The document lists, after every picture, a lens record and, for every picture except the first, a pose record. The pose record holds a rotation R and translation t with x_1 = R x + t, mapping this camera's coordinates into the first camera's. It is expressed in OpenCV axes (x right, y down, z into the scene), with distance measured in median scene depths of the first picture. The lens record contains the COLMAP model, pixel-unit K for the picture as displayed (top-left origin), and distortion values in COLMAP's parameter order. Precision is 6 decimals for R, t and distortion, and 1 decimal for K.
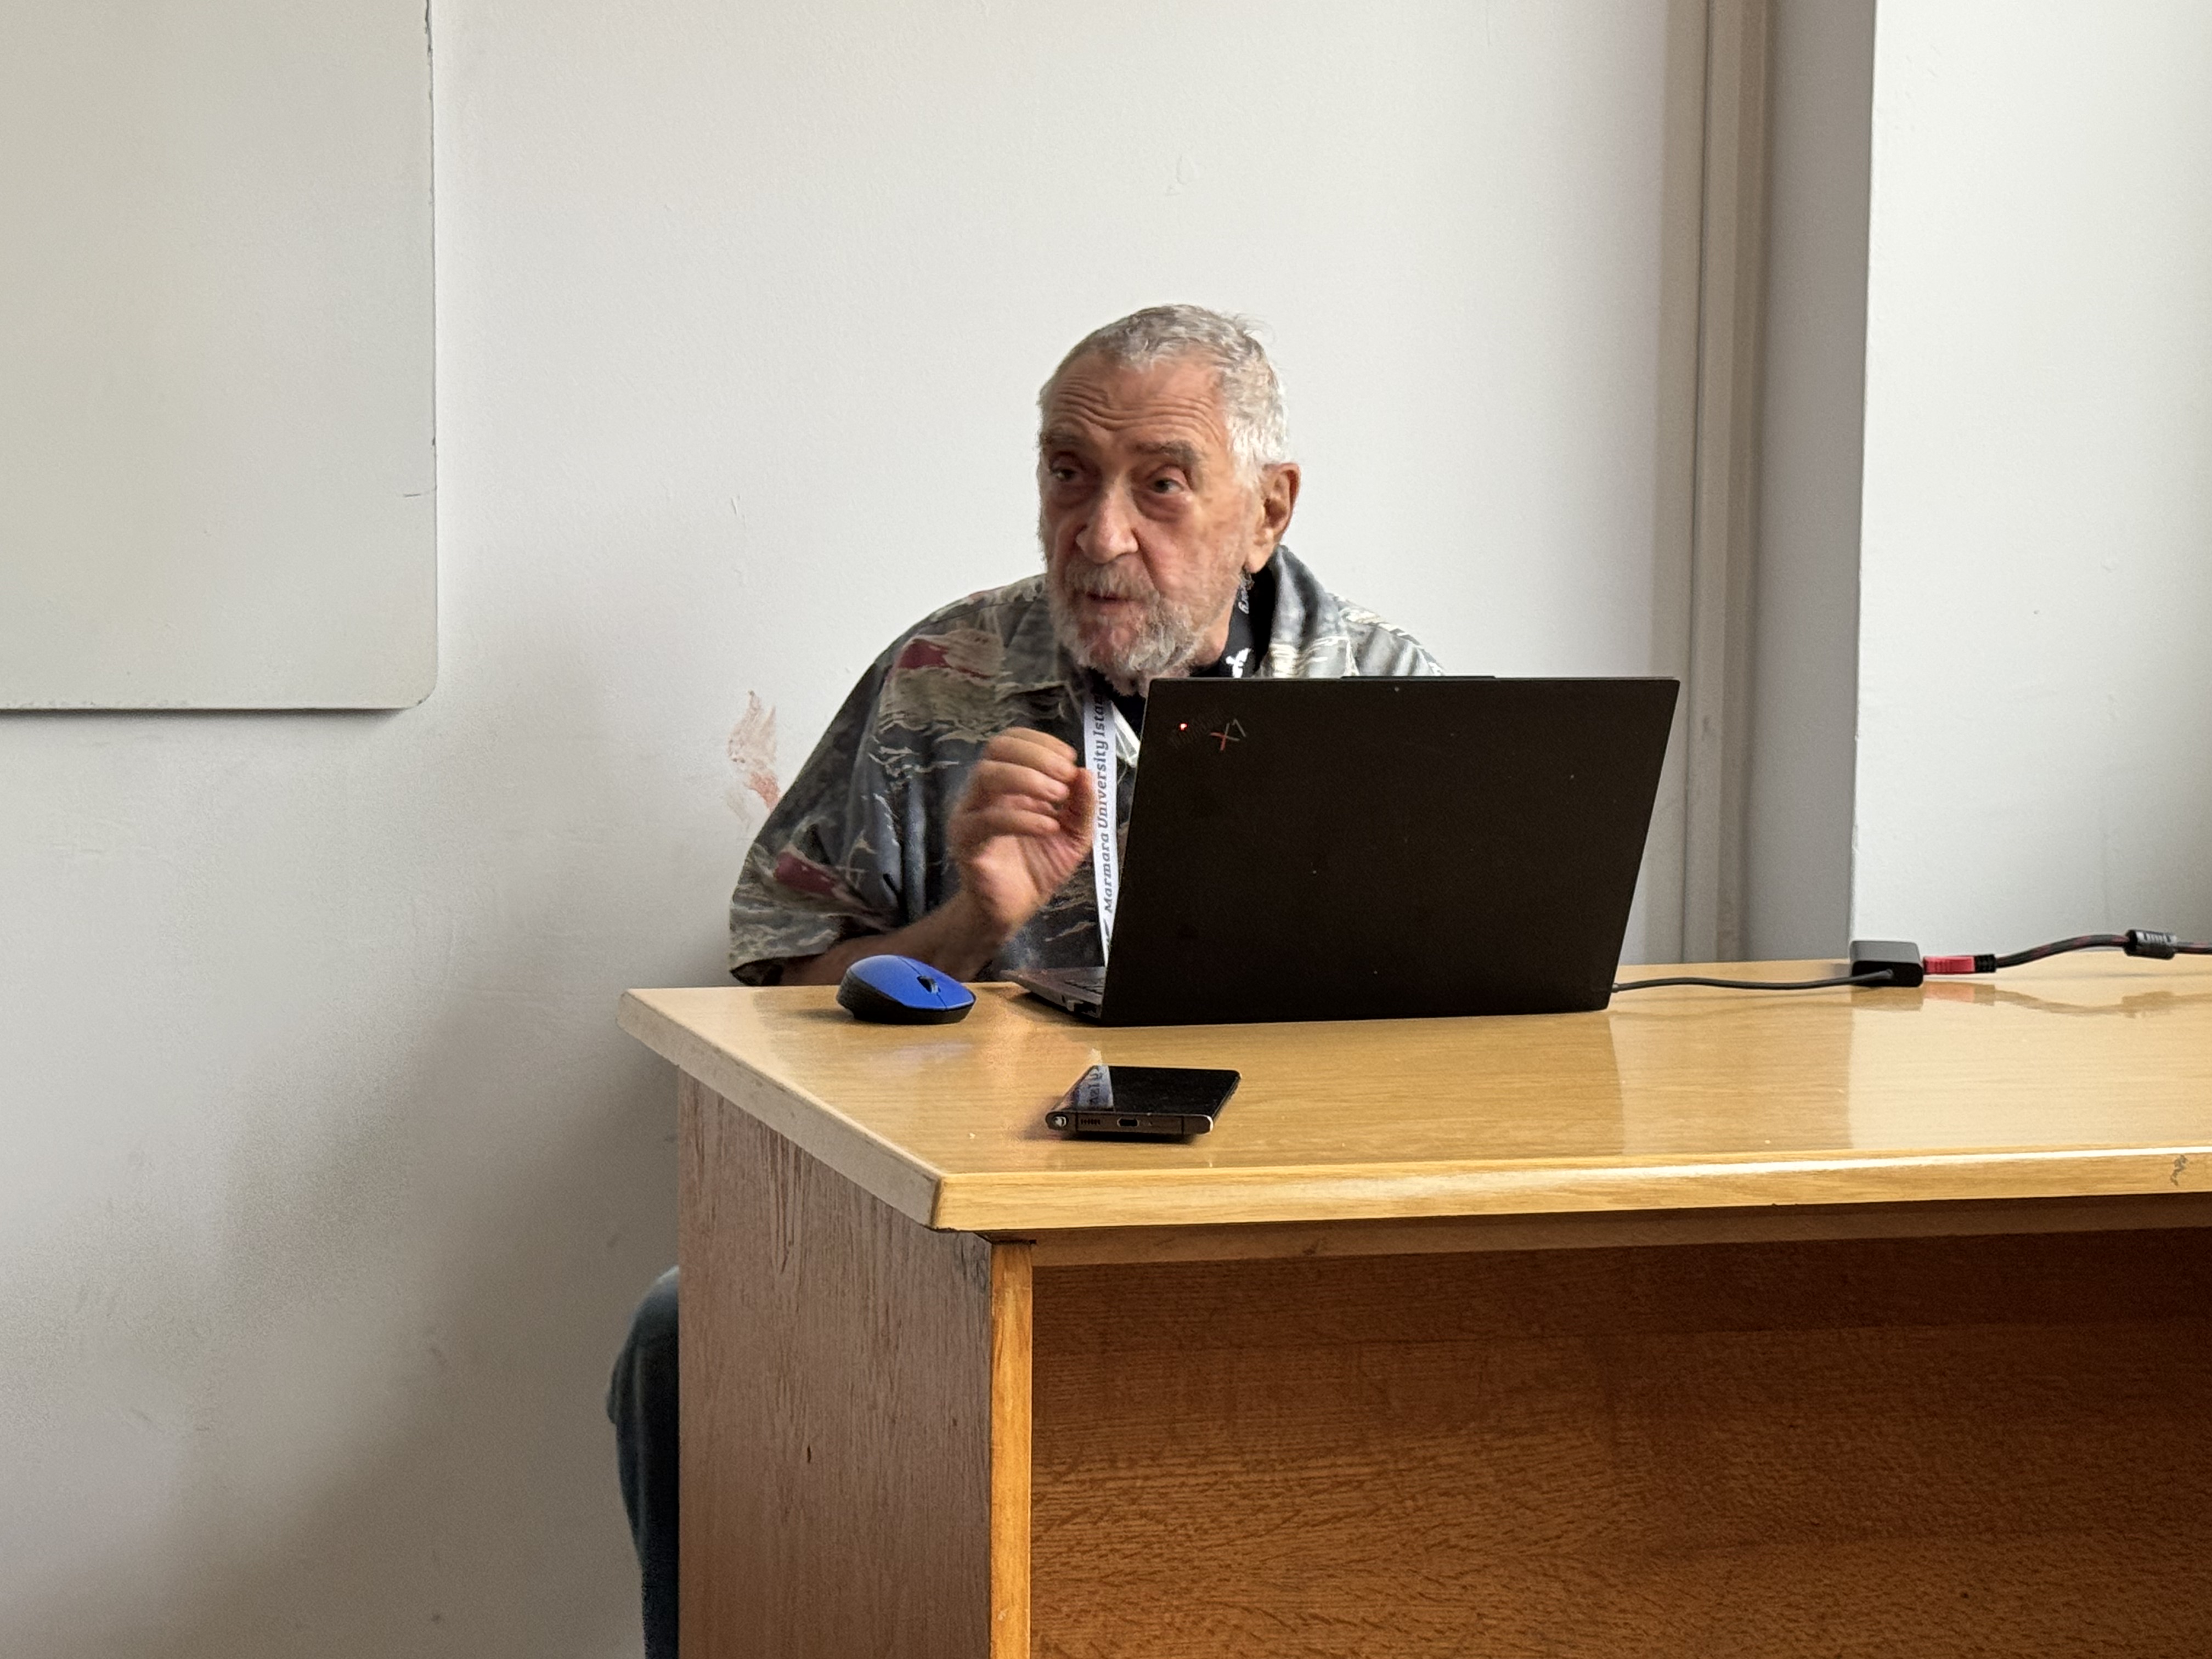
lens RADIAL K [[4166.9, 0, 1106.0], [0, 4166.9, 829.5], [0, 0, 1]] dist [0.099330, 0.274916]
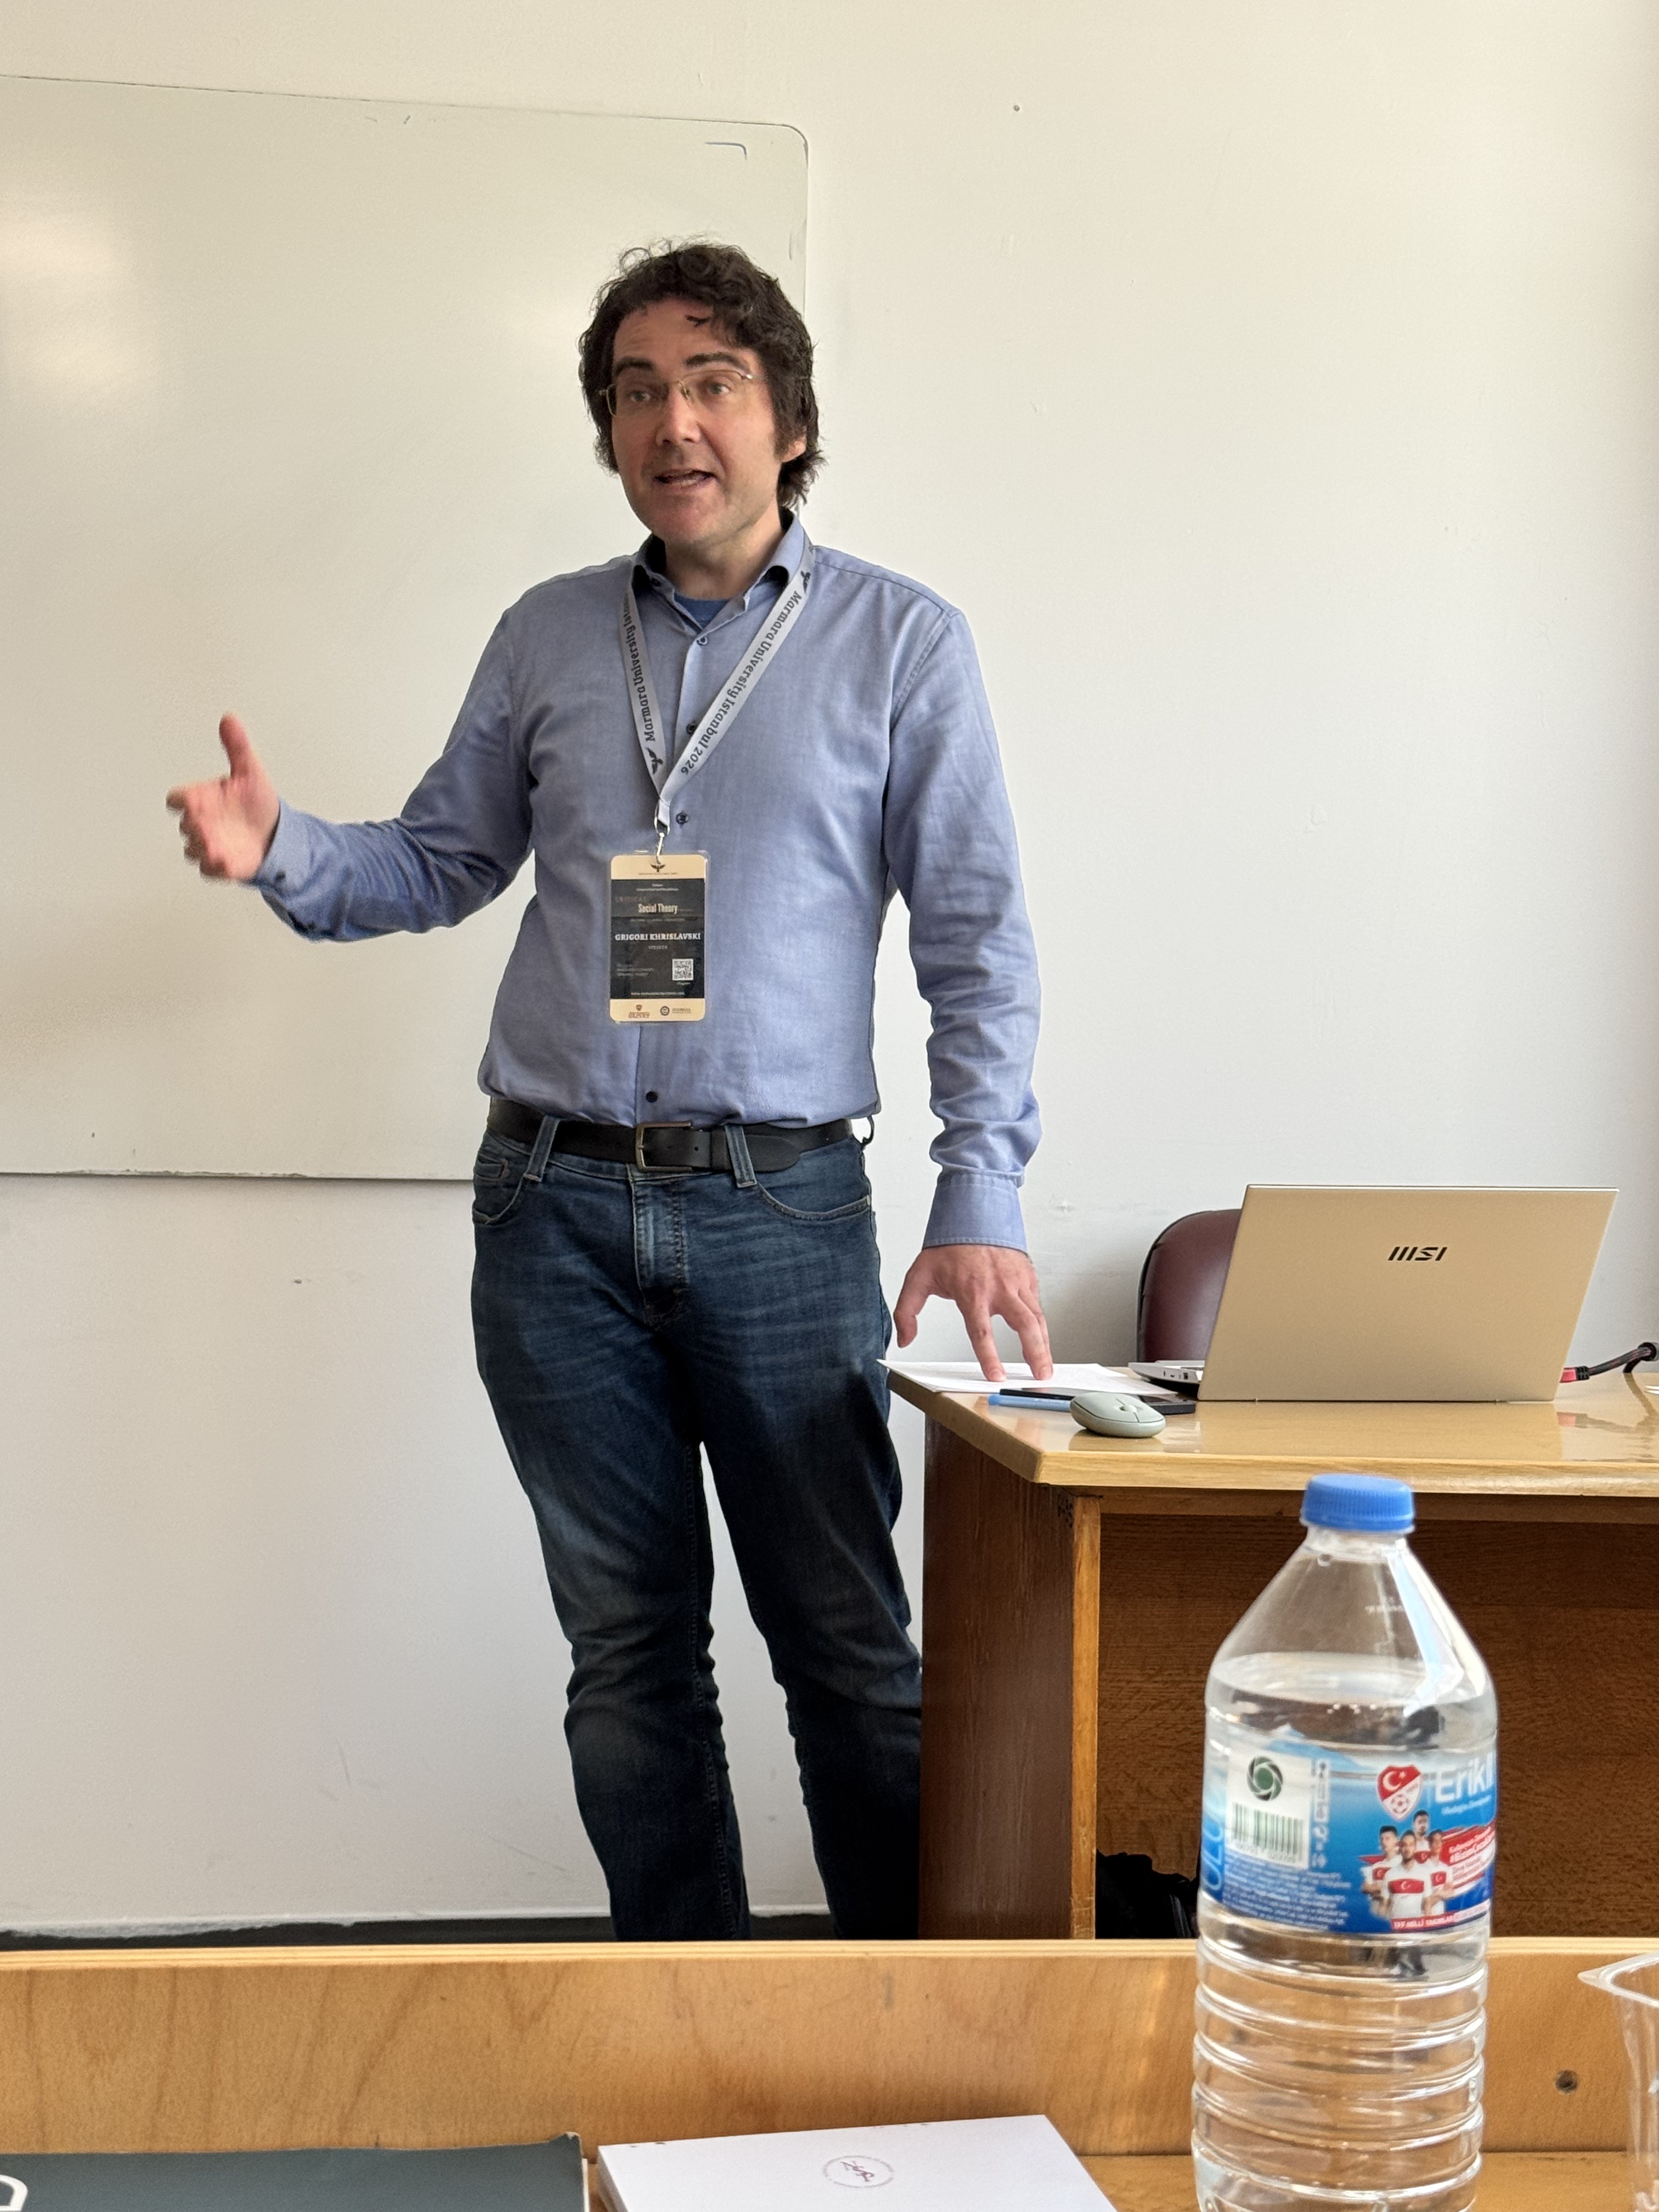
lens RADIAL K [[3543.3, 0, 829.5], [0, 3543.3, 1106.0], [0, 0, 1]] dist [0.123840, 0.039448]
pose [[0.986210, 0.014125, -0.164898, 0.085142], [-0.024126, 0.997978, -0.058805, 0.024579], [0.163734, 0.061973, 0.984556, -0.322487]]
